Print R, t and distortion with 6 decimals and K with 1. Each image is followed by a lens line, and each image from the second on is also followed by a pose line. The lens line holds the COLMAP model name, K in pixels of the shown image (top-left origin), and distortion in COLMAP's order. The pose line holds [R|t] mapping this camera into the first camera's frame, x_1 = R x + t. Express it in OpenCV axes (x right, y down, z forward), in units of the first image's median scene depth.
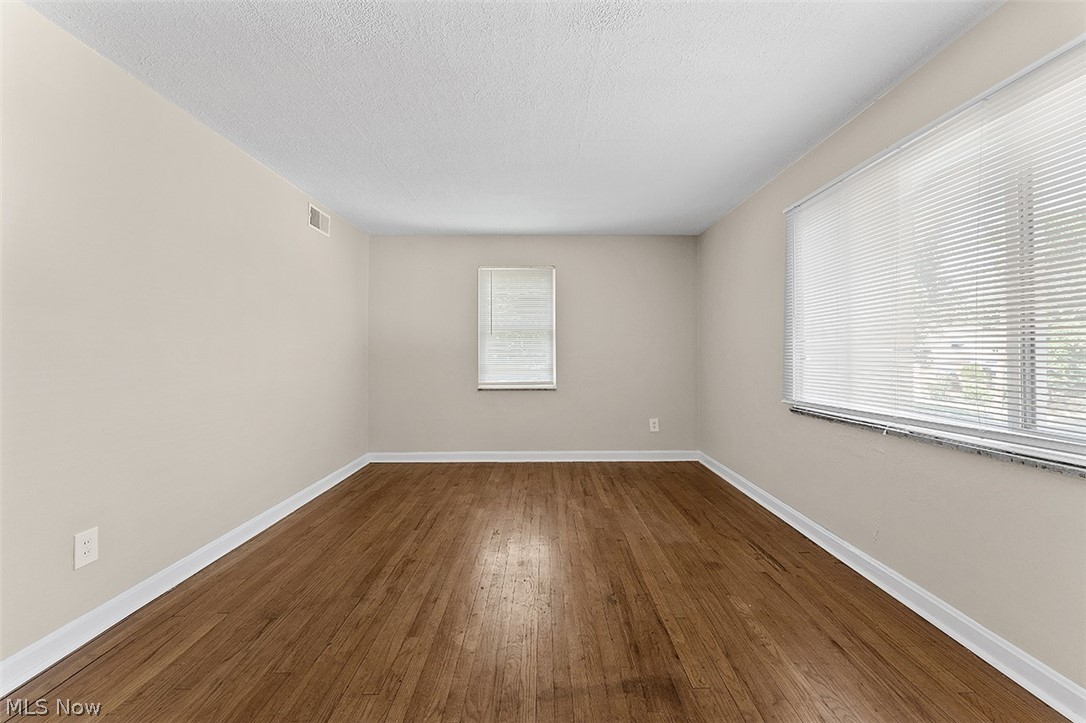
lens RADIAL K [[439.8, 0, 543.0], [0, 439.8, 361.5], [0, 0, 1]] dist [-0.000732, 0.000123]
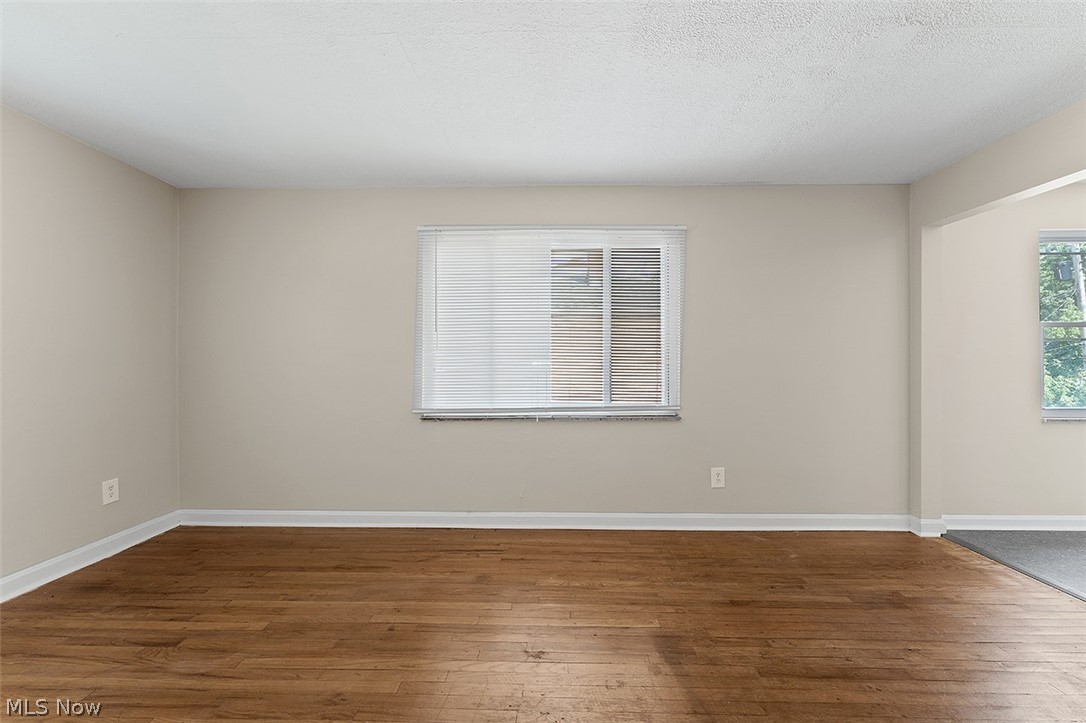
lens RADIAL K [[439.8, 0, 543.0], [0, 439.8, 361.5], [0, 0, 1]] dist [-0.000732, 0.000123]
pose [[0.020895, 0.008680, 0.999744, -0.606052], [0.020089, 0.999757, -0.009100, -0.014753], [-0.999580, 0.020274, 0.020715, 0.832905]]
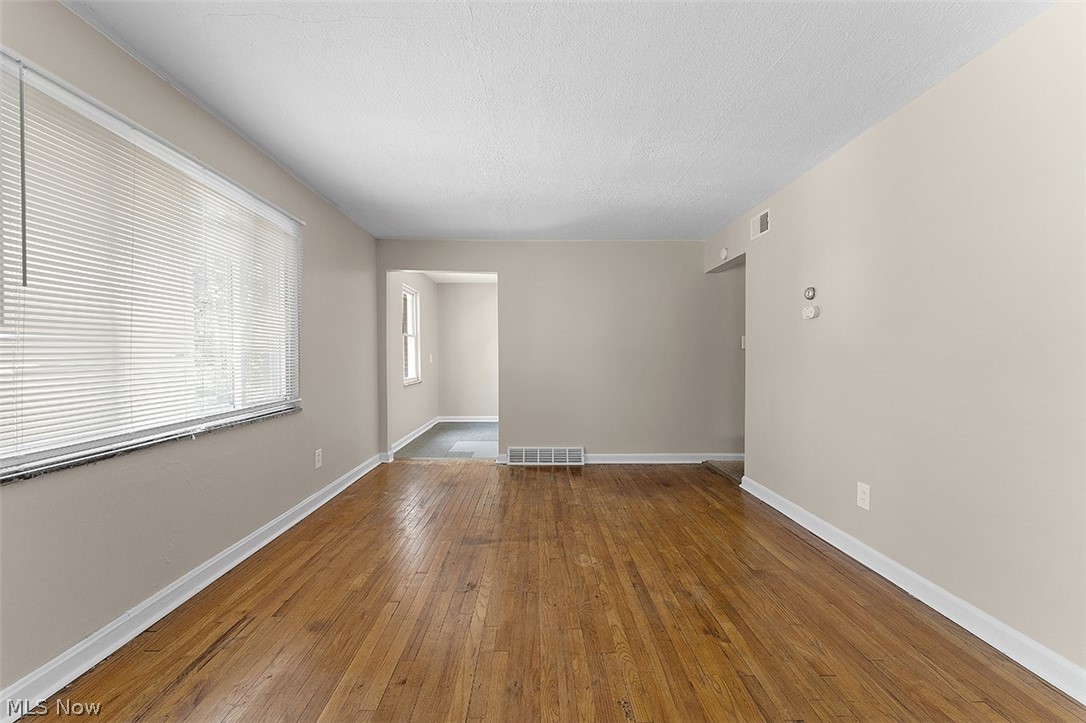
lens RADIAL K [[426.6, 0, 543.0], [0, 426.6, 361.5], [0, 0, 1]] dist [-0.000333, 0.000024]
pose [[-0.999859, 0.003617, -0.016377, -0.004484], [0.003106, 0.999511, 0.031113, -0.035275], [0.016482, 0.031058, -0.999382, 1.761111]]
